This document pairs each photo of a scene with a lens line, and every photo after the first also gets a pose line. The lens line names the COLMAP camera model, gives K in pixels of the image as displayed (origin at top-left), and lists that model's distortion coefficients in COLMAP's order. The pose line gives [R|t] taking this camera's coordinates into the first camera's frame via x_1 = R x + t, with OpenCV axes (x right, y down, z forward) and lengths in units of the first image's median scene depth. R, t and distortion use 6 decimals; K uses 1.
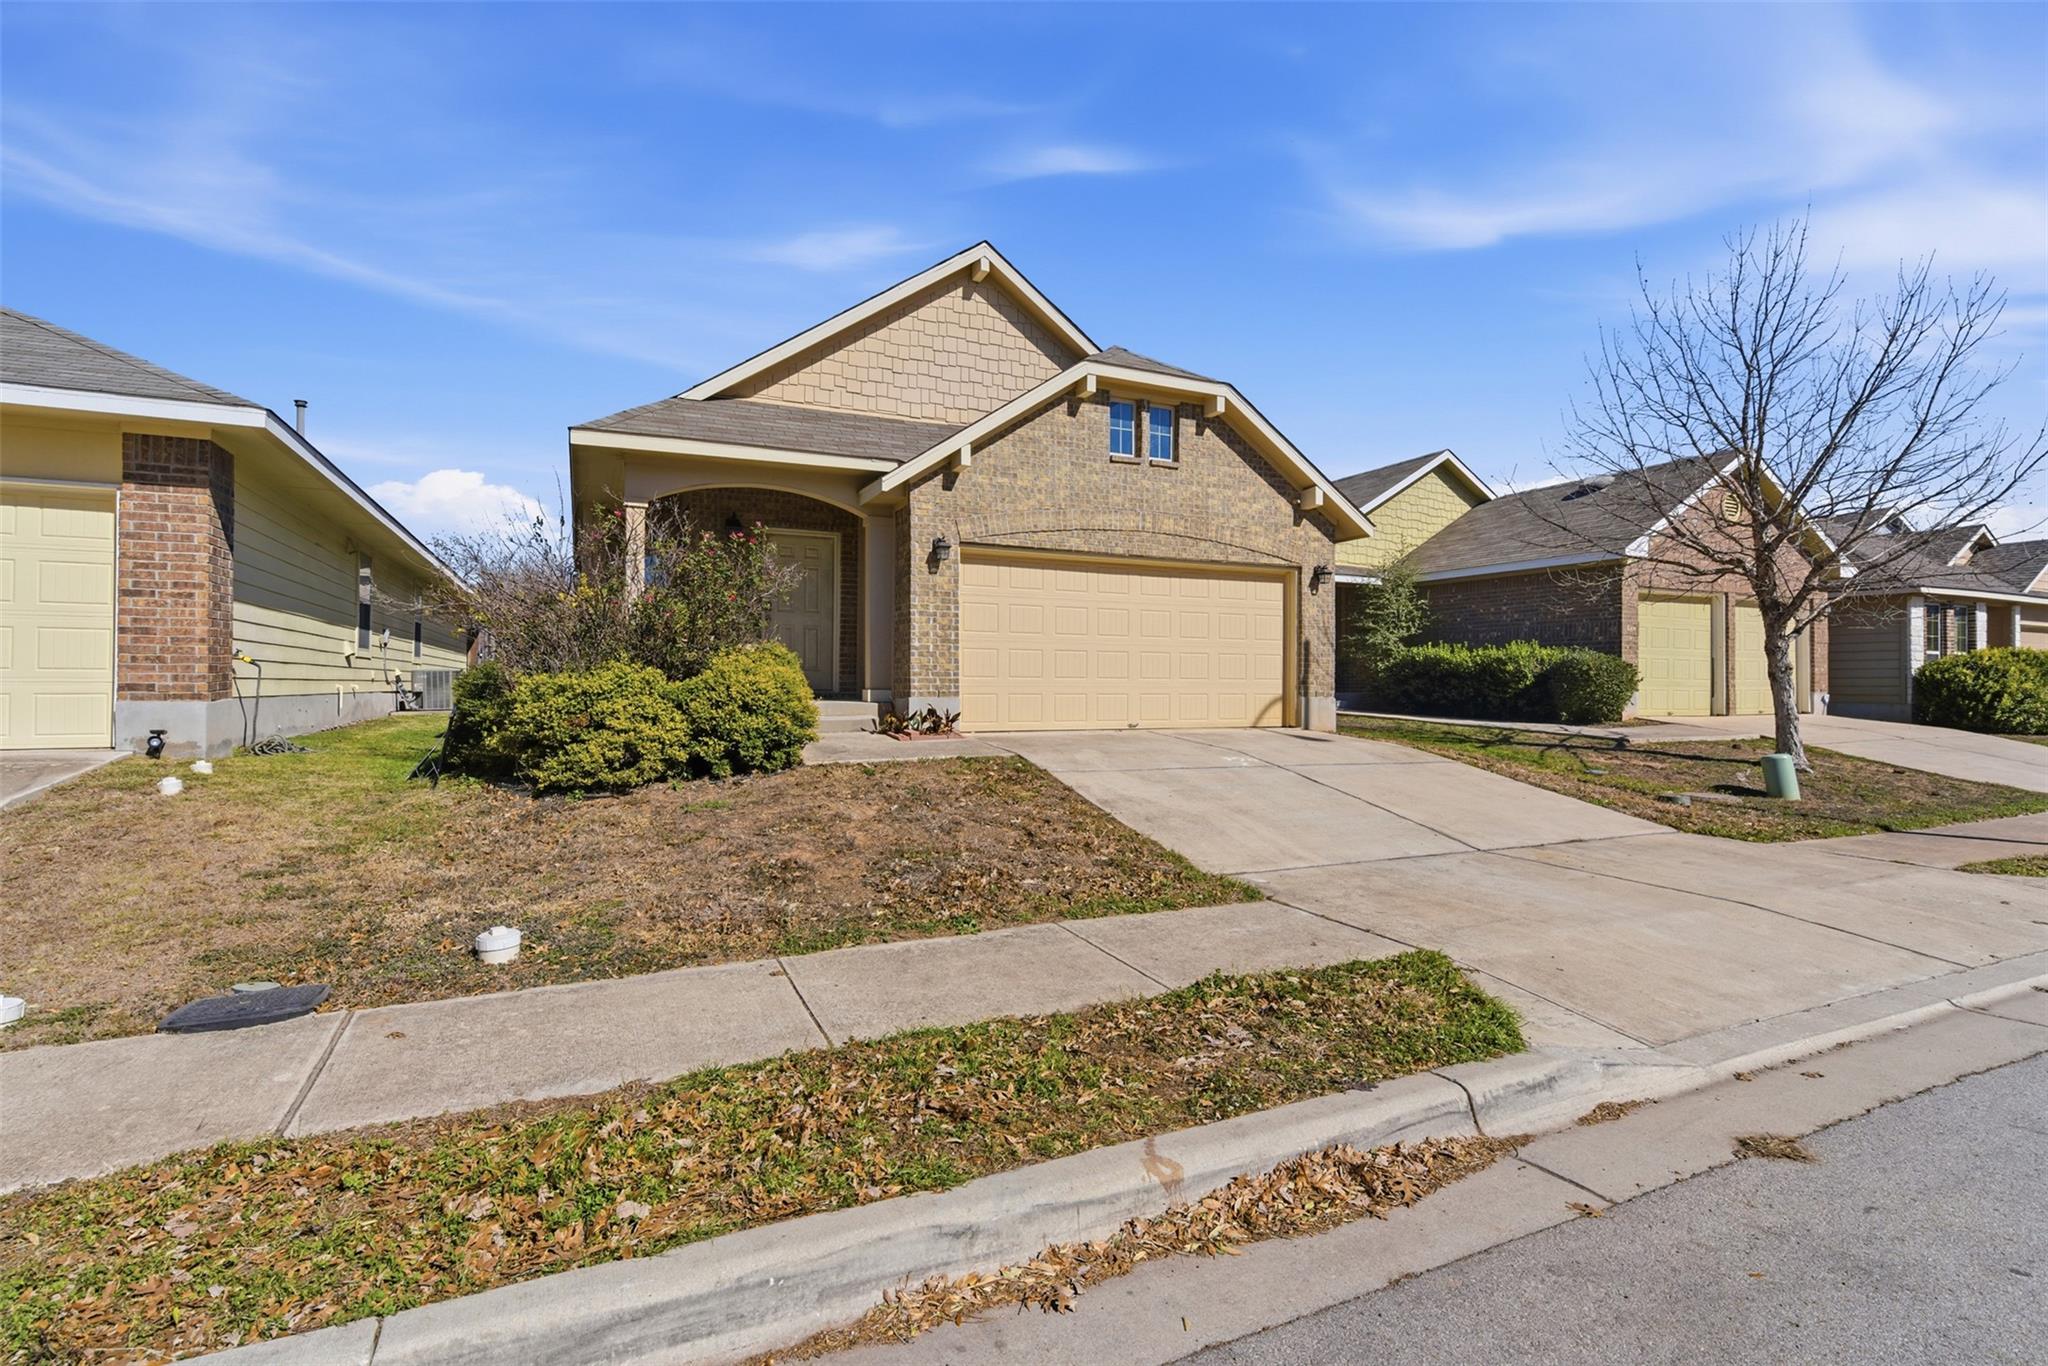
lens RADIAL K [[943.4, 0, 1028.6], [0, 943.4, 675.8], [0, 0, 1]] dist [0.007472, -0.002311]
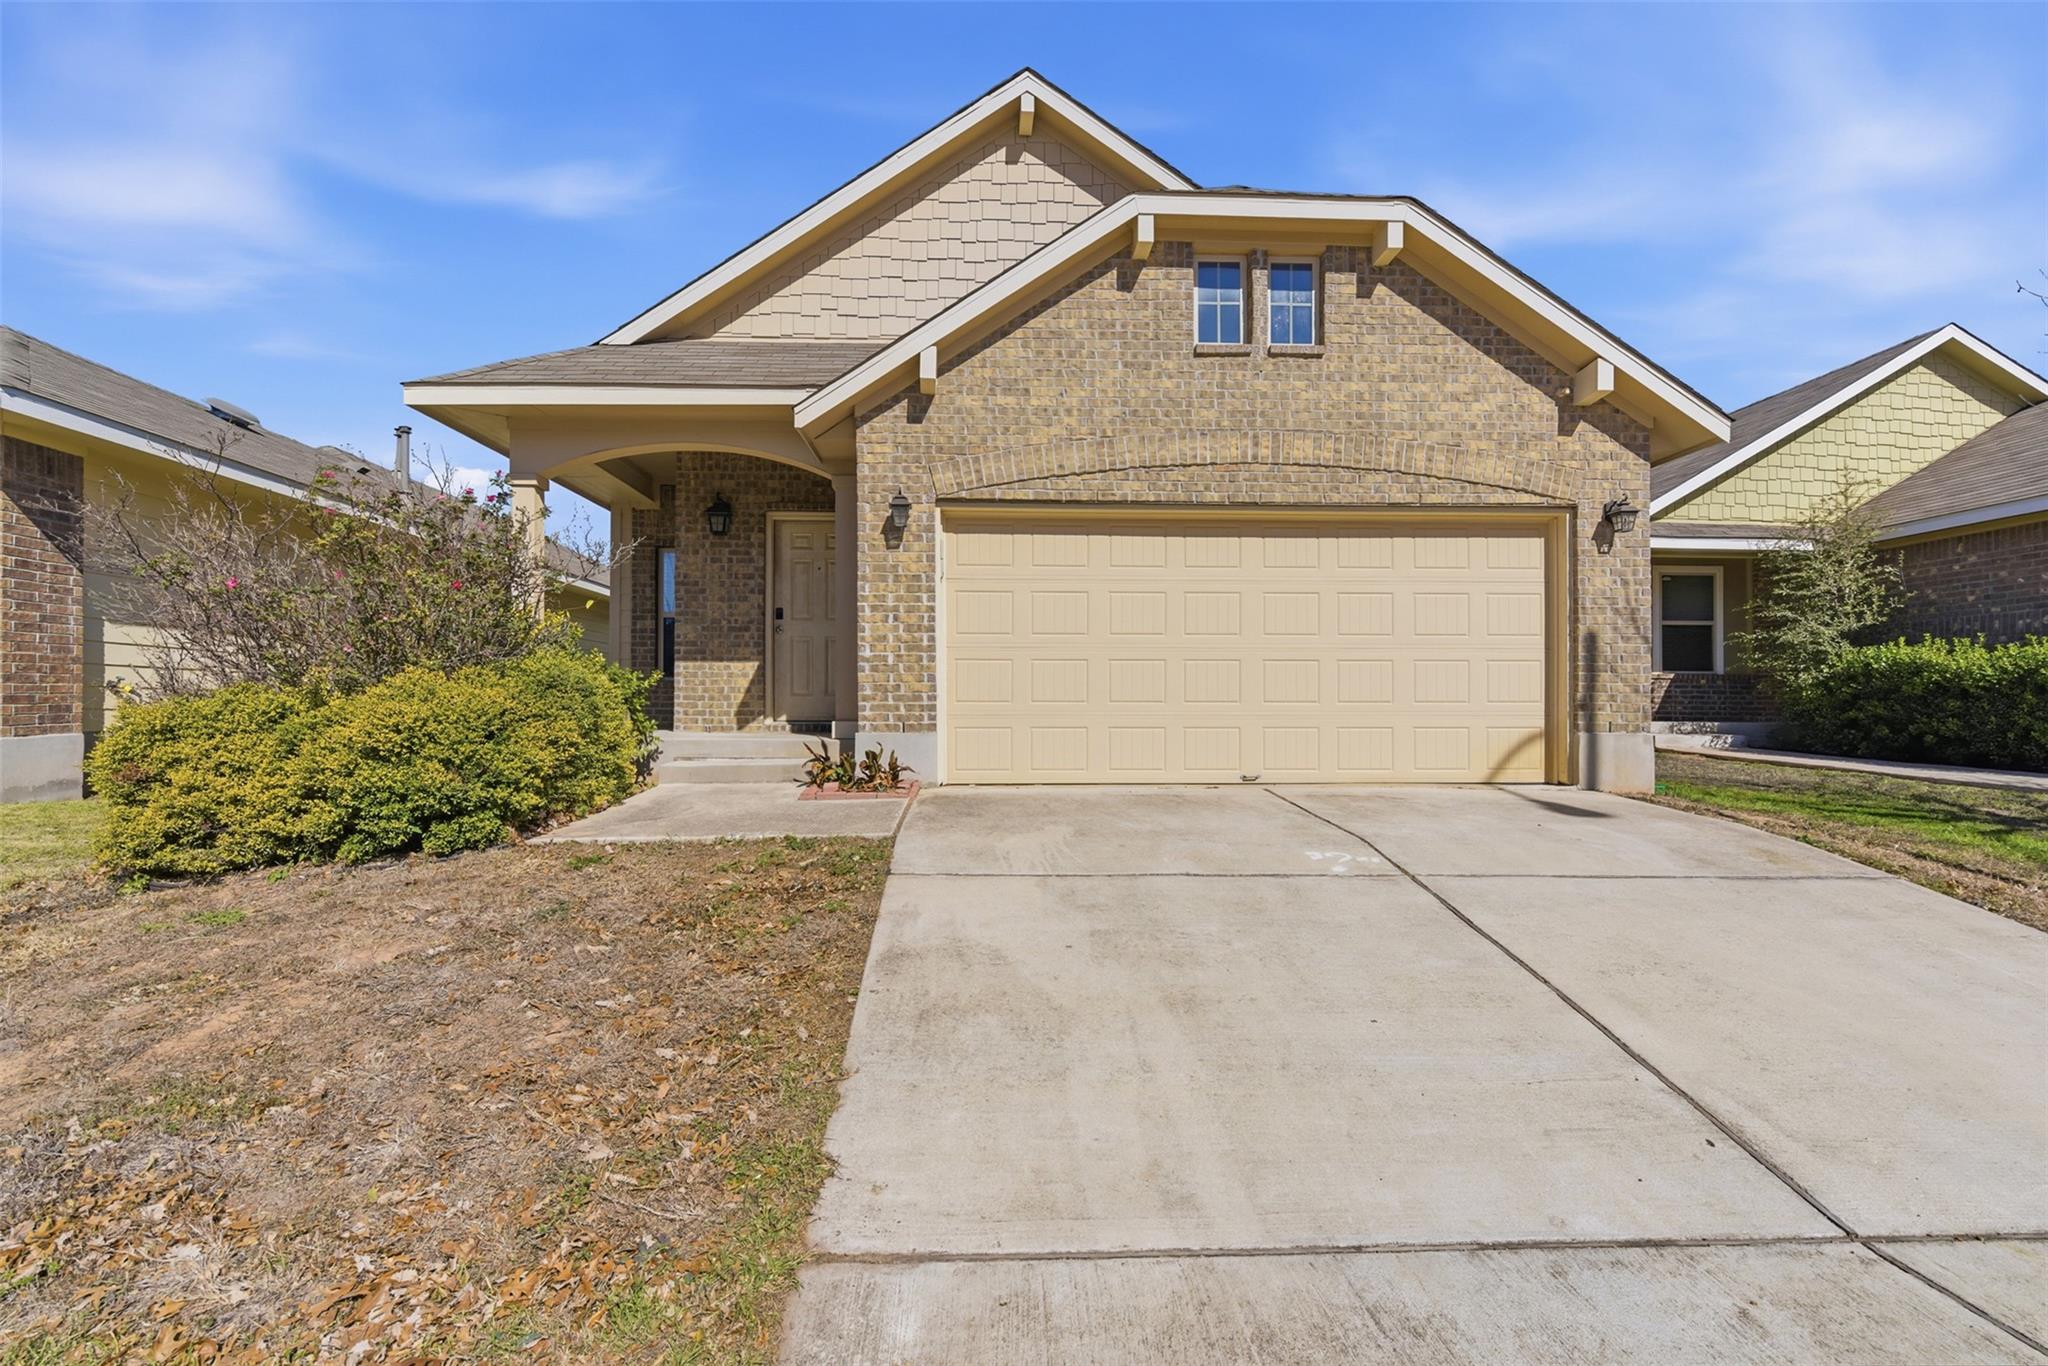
lens RADIAL K [[943.4, 0, 1016.3], [0, 943.4, 700.9], [0, 0, 1]] dist [0.007472, -0.002311]
pose [[0.925038, -0.009682, -0.379751, 0.204599], [0.008450, 0.999952, -0.004911, 0.003519], [0.379780, 0.001334, 0.925076, 0.362704]]
